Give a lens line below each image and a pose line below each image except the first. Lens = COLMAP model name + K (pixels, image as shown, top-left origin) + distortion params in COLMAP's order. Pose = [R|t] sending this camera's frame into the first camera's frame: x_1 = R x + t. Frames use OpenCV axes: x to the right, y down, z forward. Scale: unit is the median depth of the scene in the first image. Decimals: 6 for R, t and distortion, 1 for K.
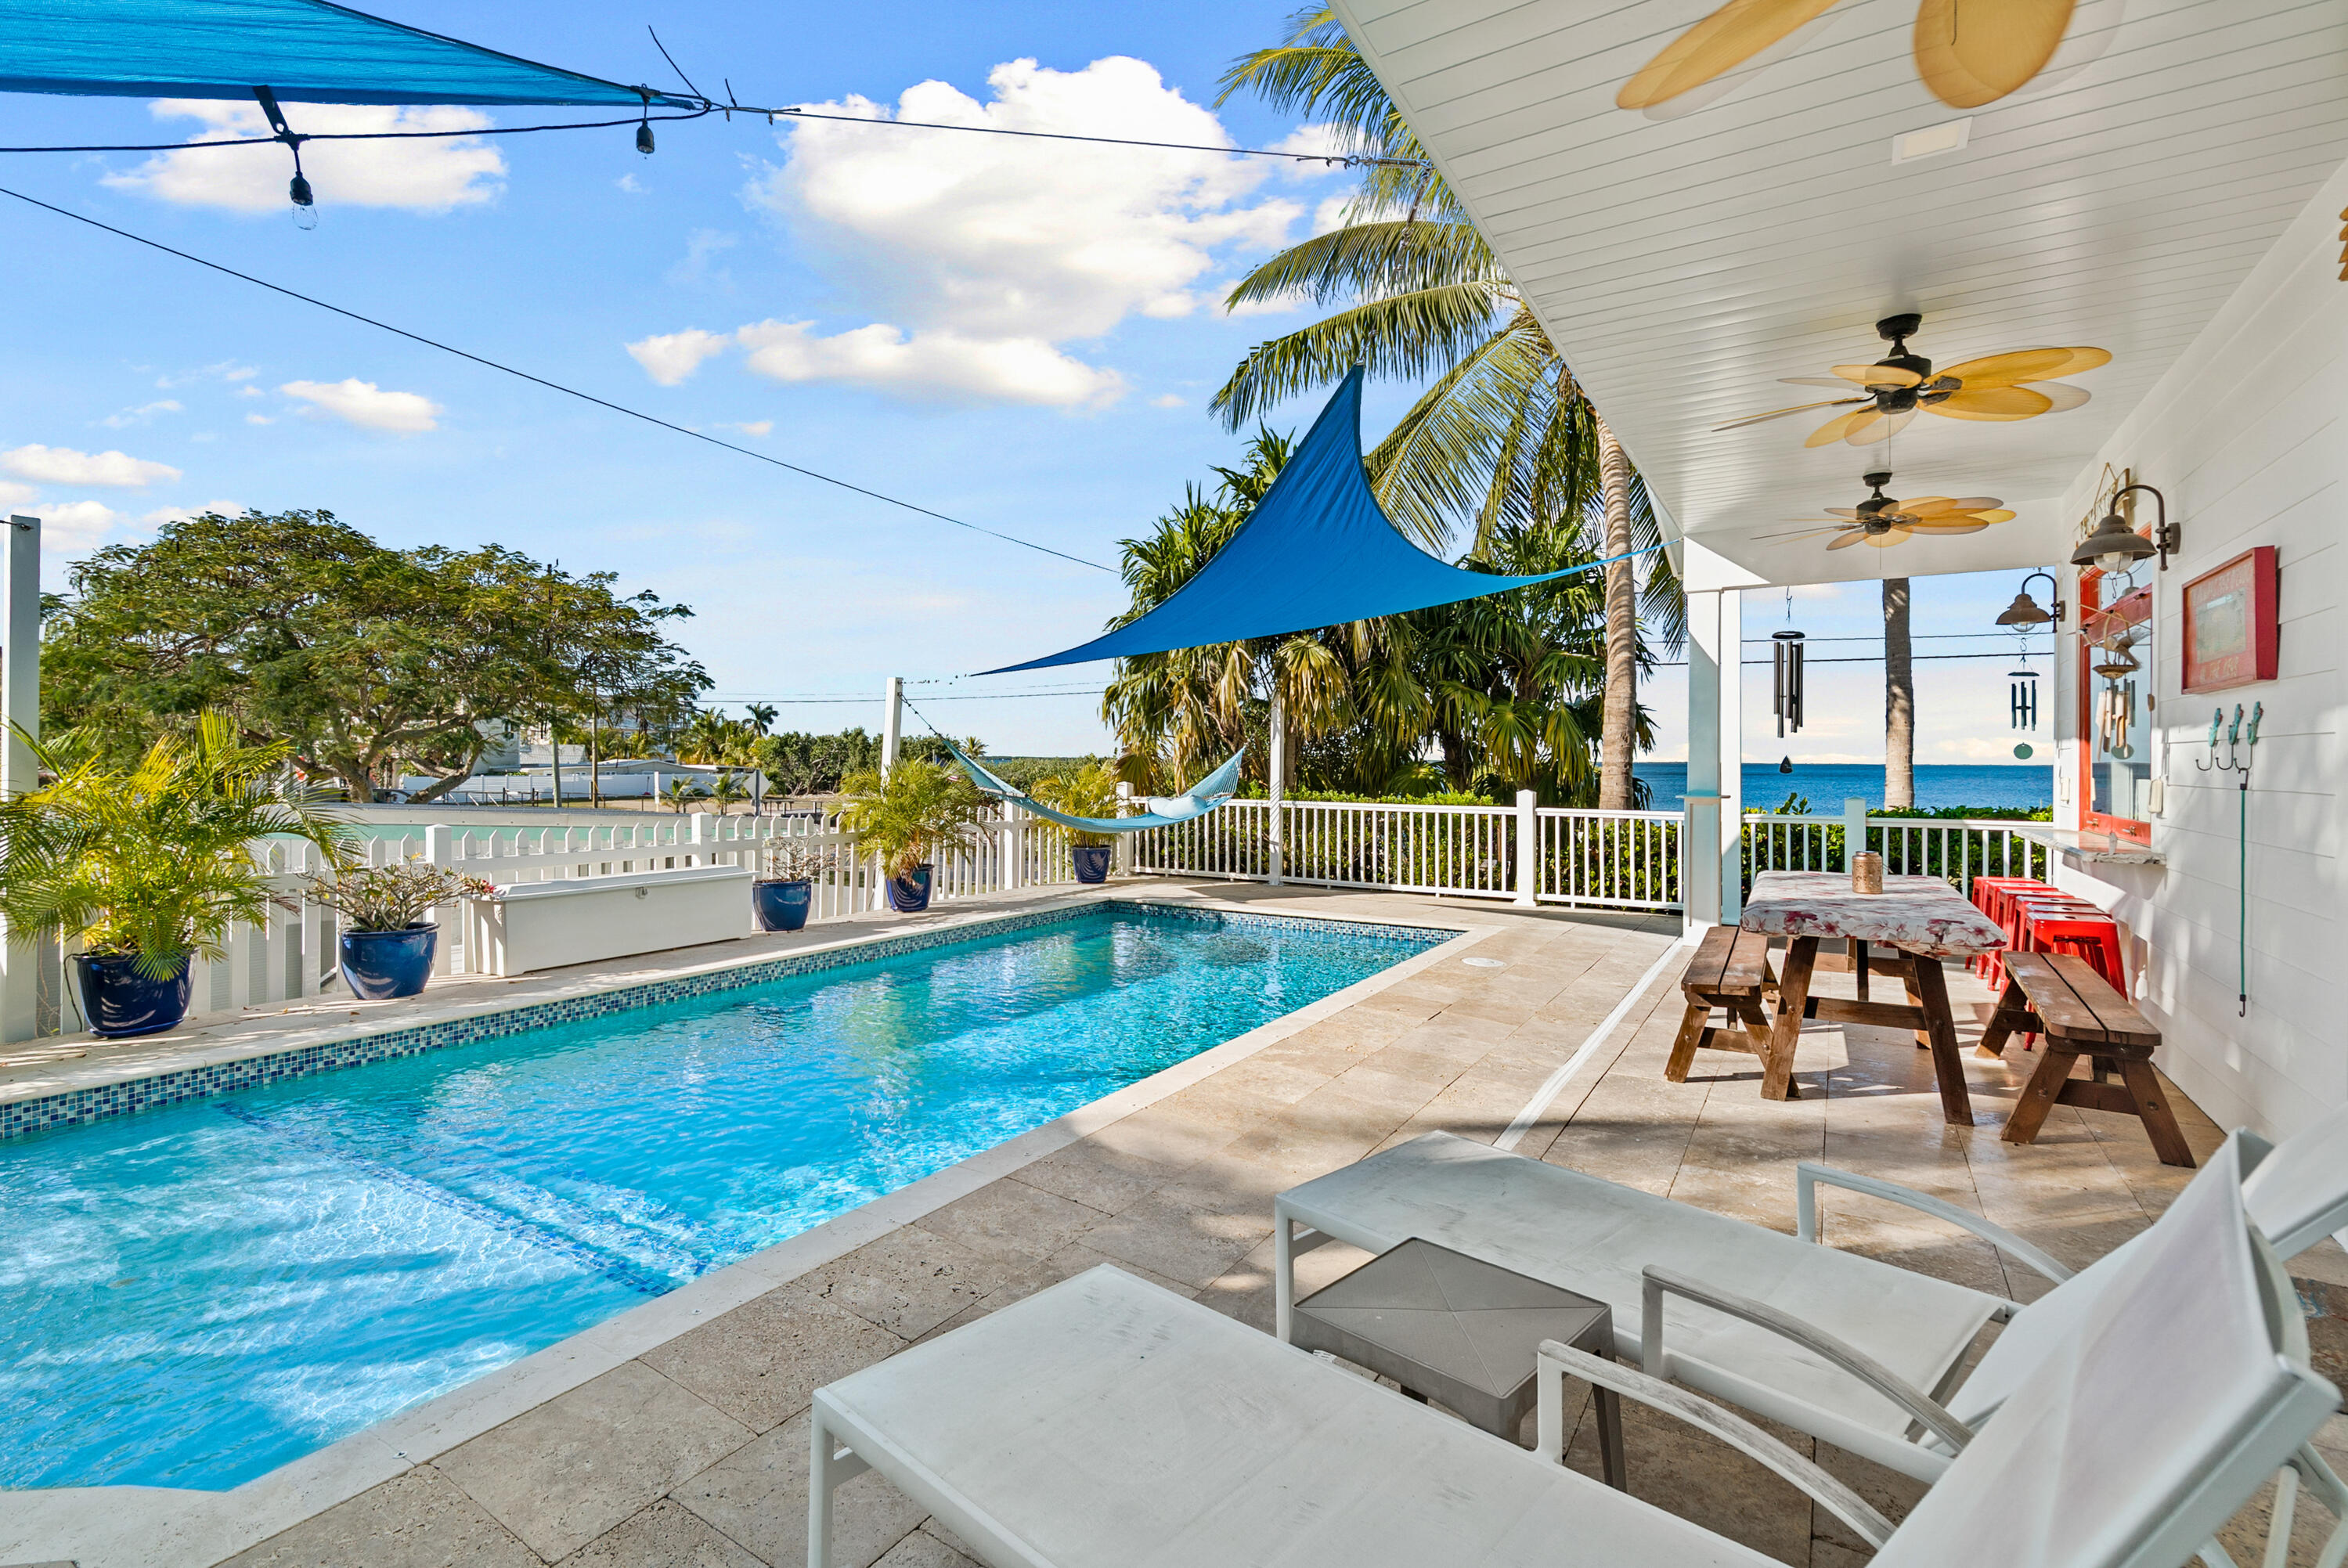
lens RADIAL K [[1106.1, 0, 1161.0], [0, 1106.1, 740.5], [0, 0, 1]] dist [-0.004443, -0.000592]
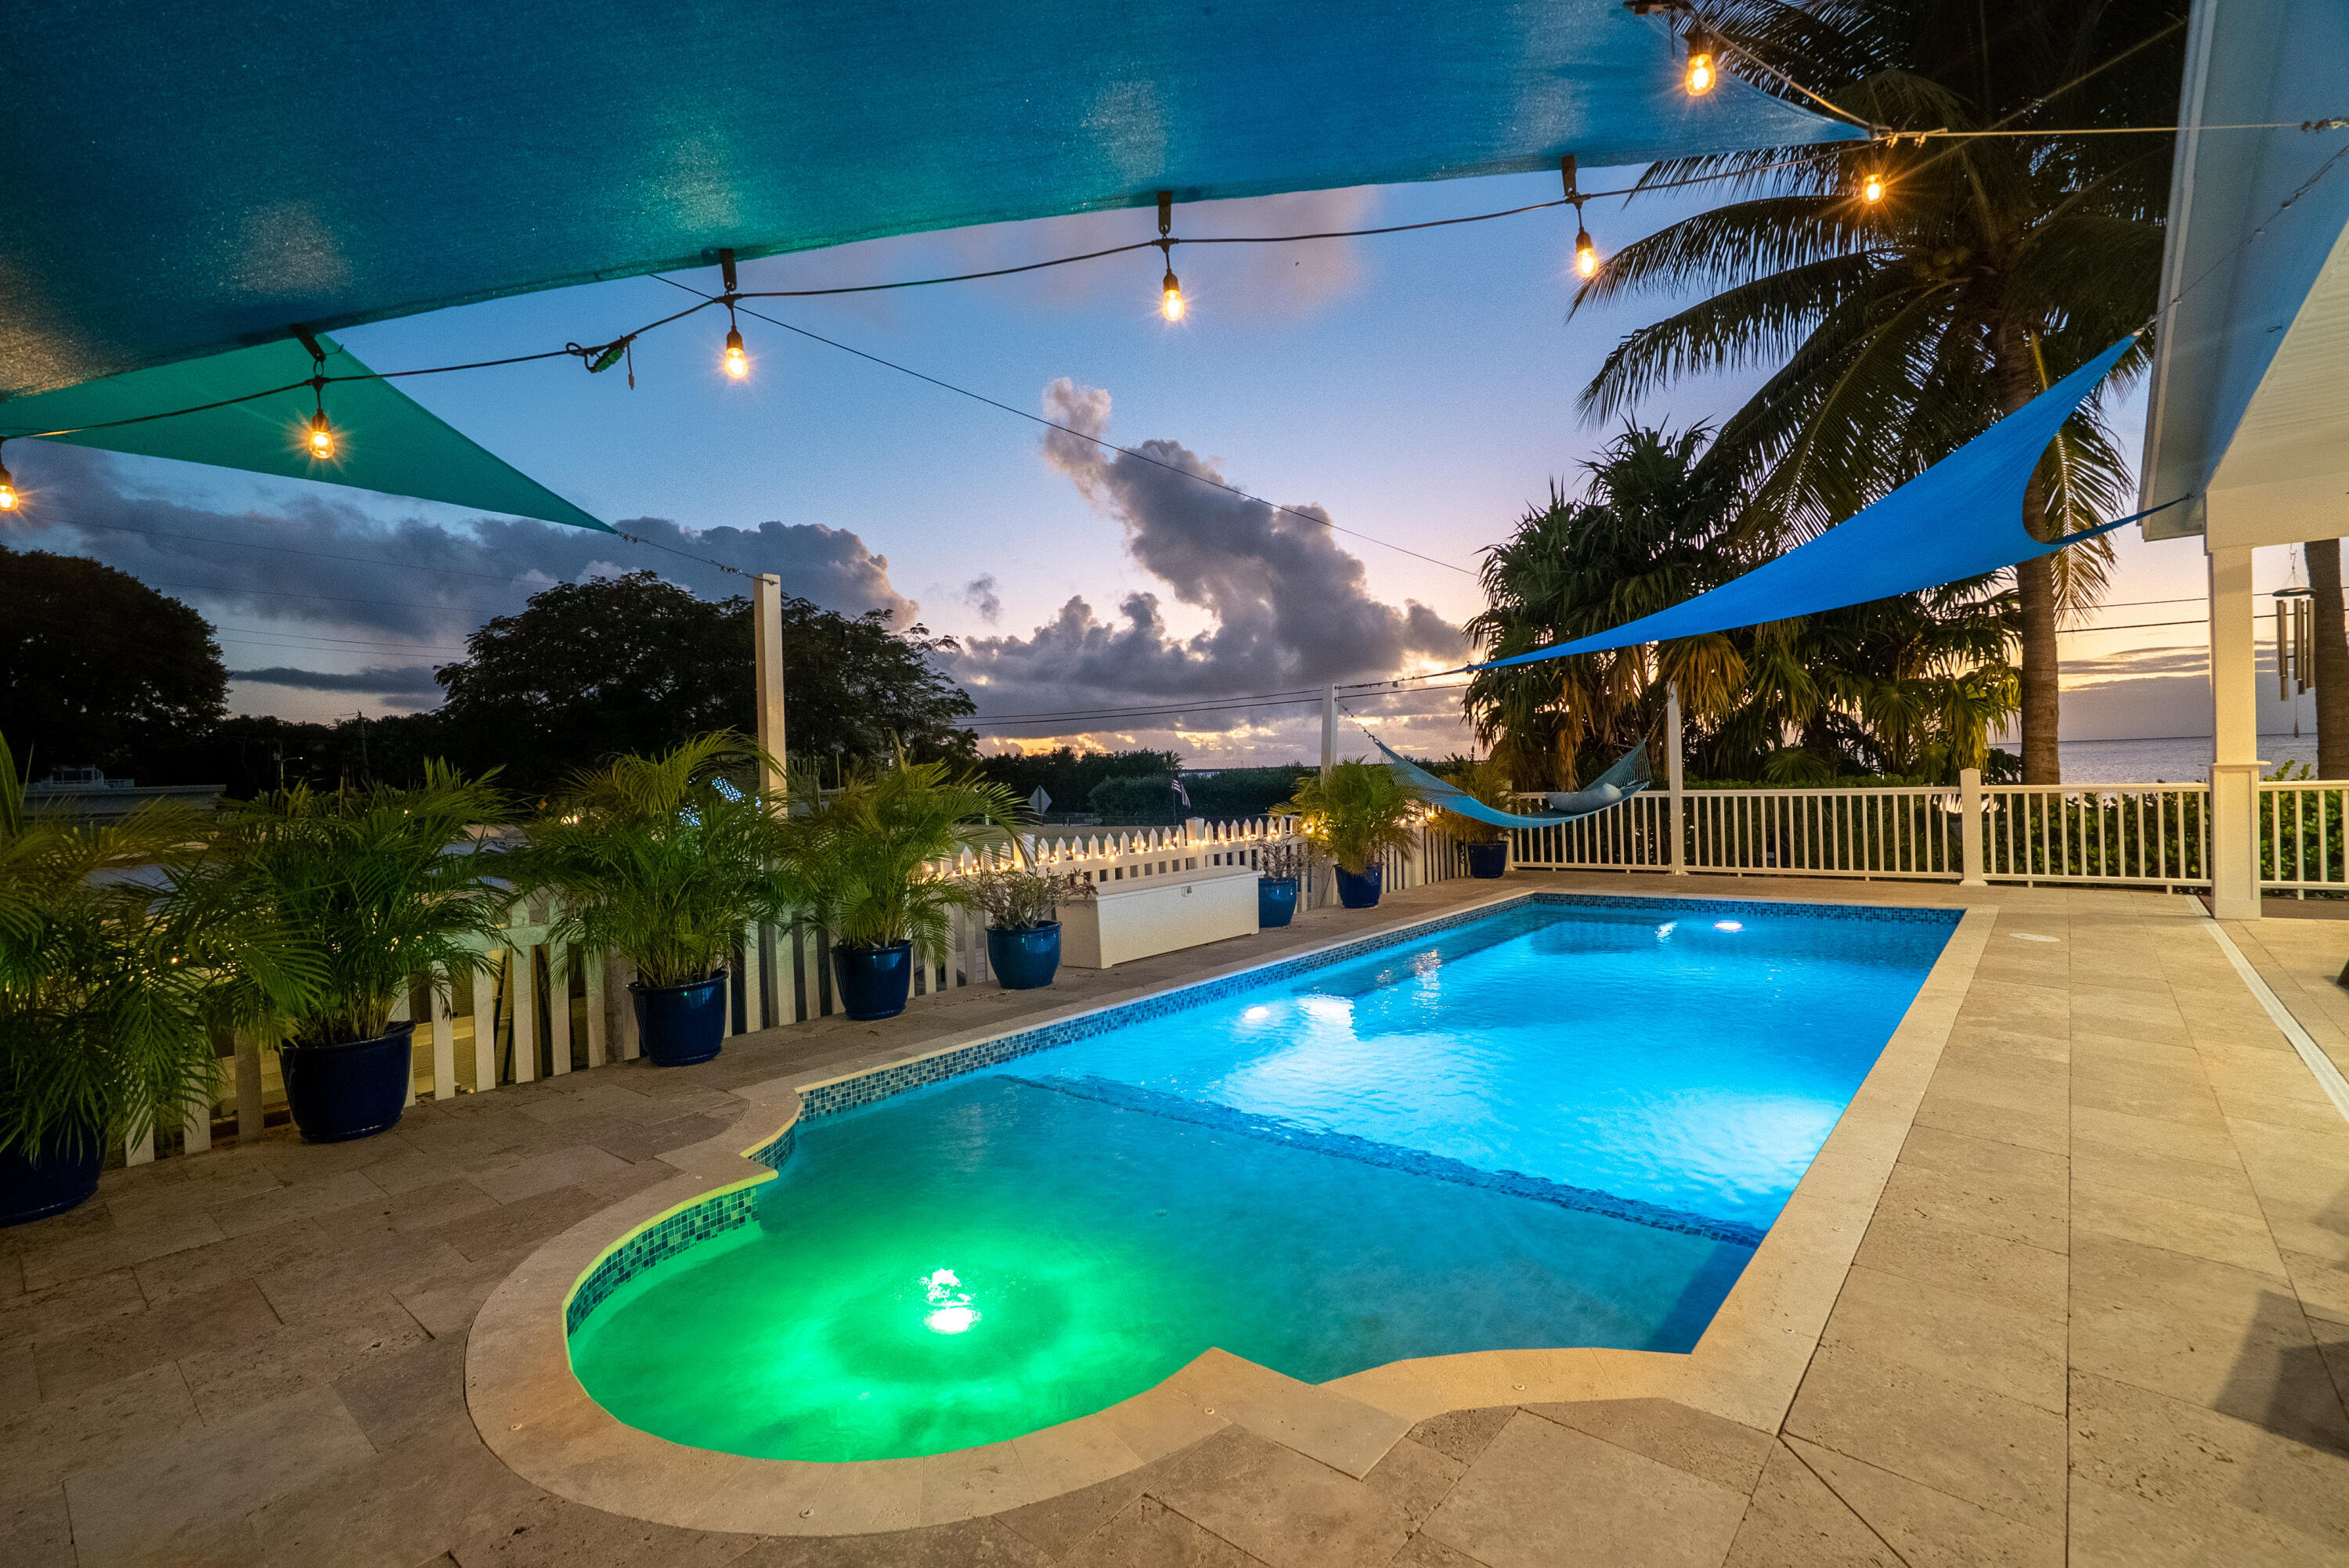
lens RADIAL K [[1093.5, 0, 1167.8], [0, 1093.5, 789.6], [0, 0, 1]] dist [-0.058556, 0.027318]
pose [[0.987844, -0.038495, -0.150603, -0.233844], [0.043855, 0.998511, 0.032430, 0.001889], [0.149131, -0.038640, 0.988062, -0.039524]]
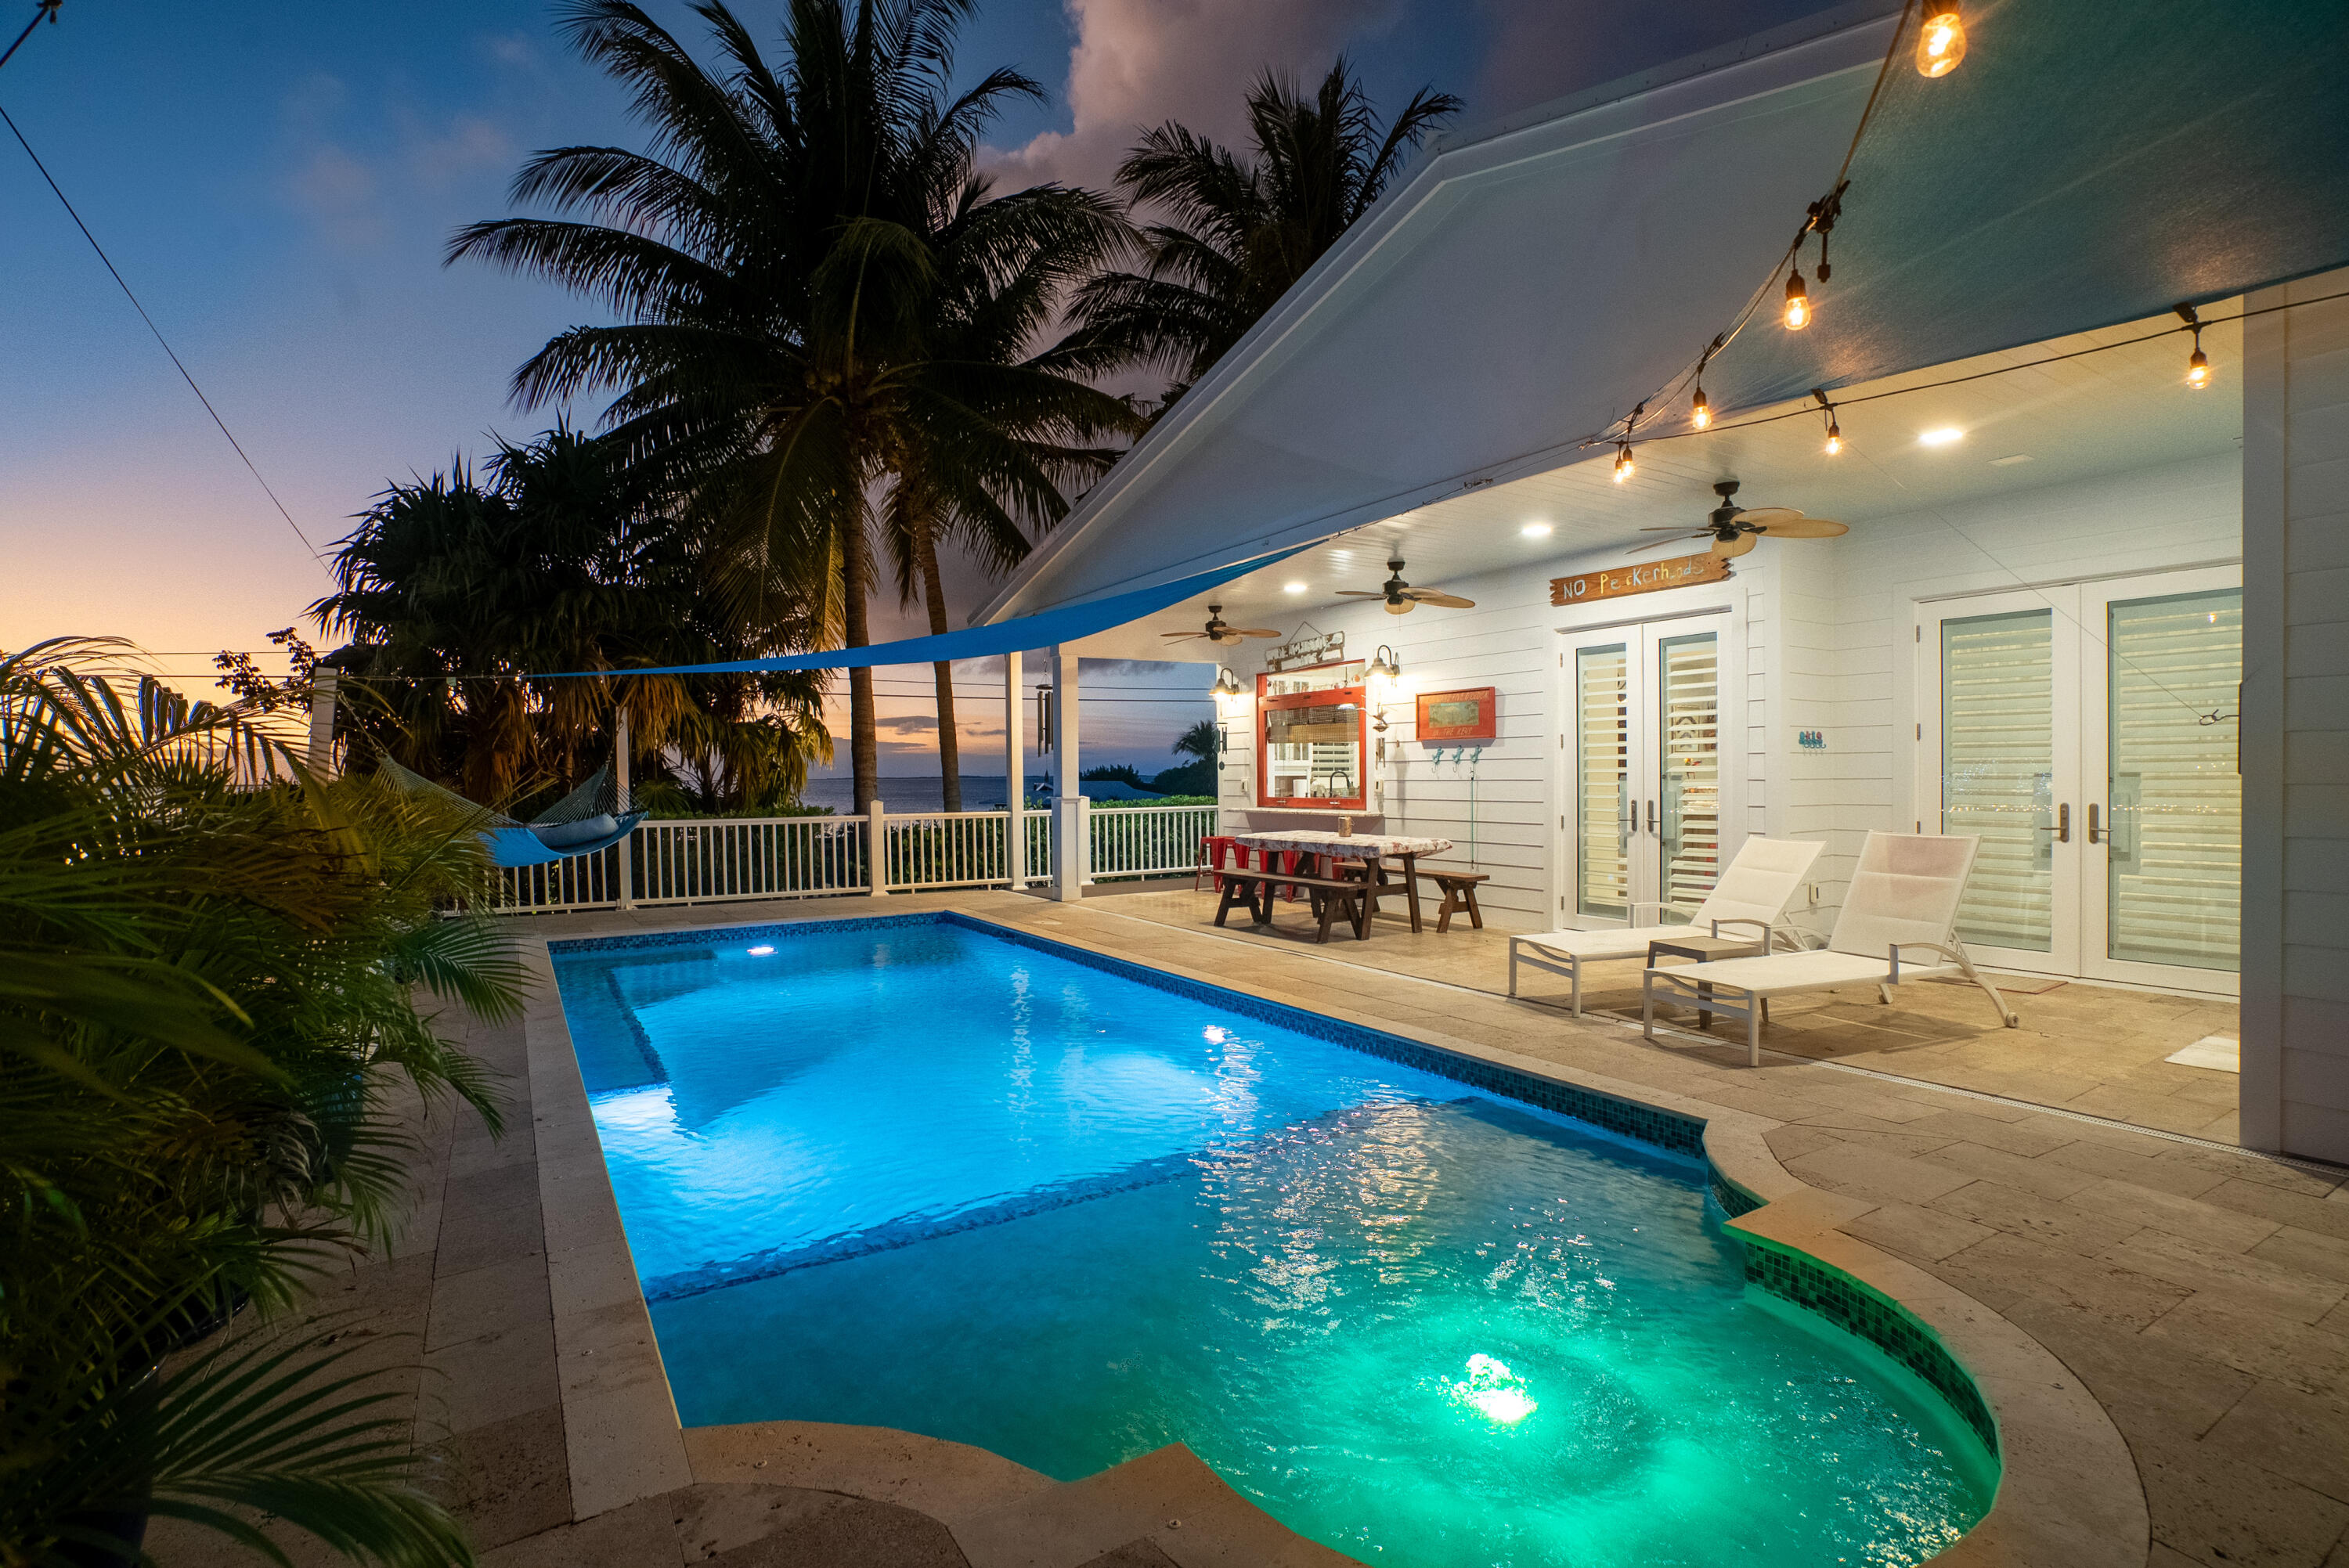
lens RADIAL K [[1093.5, 0, 1167.8], [0, 1093.5, 789.6], [0, 0, 1]] dist [-0.058556, 0.027318]
pose [[0.445390, -0.023263, 0.895034, -0.596675], [-0.003117, 0.999616, 0.027532, -0.000166], [-0.895331, -0.015052, 0.445147, 0.192074]]
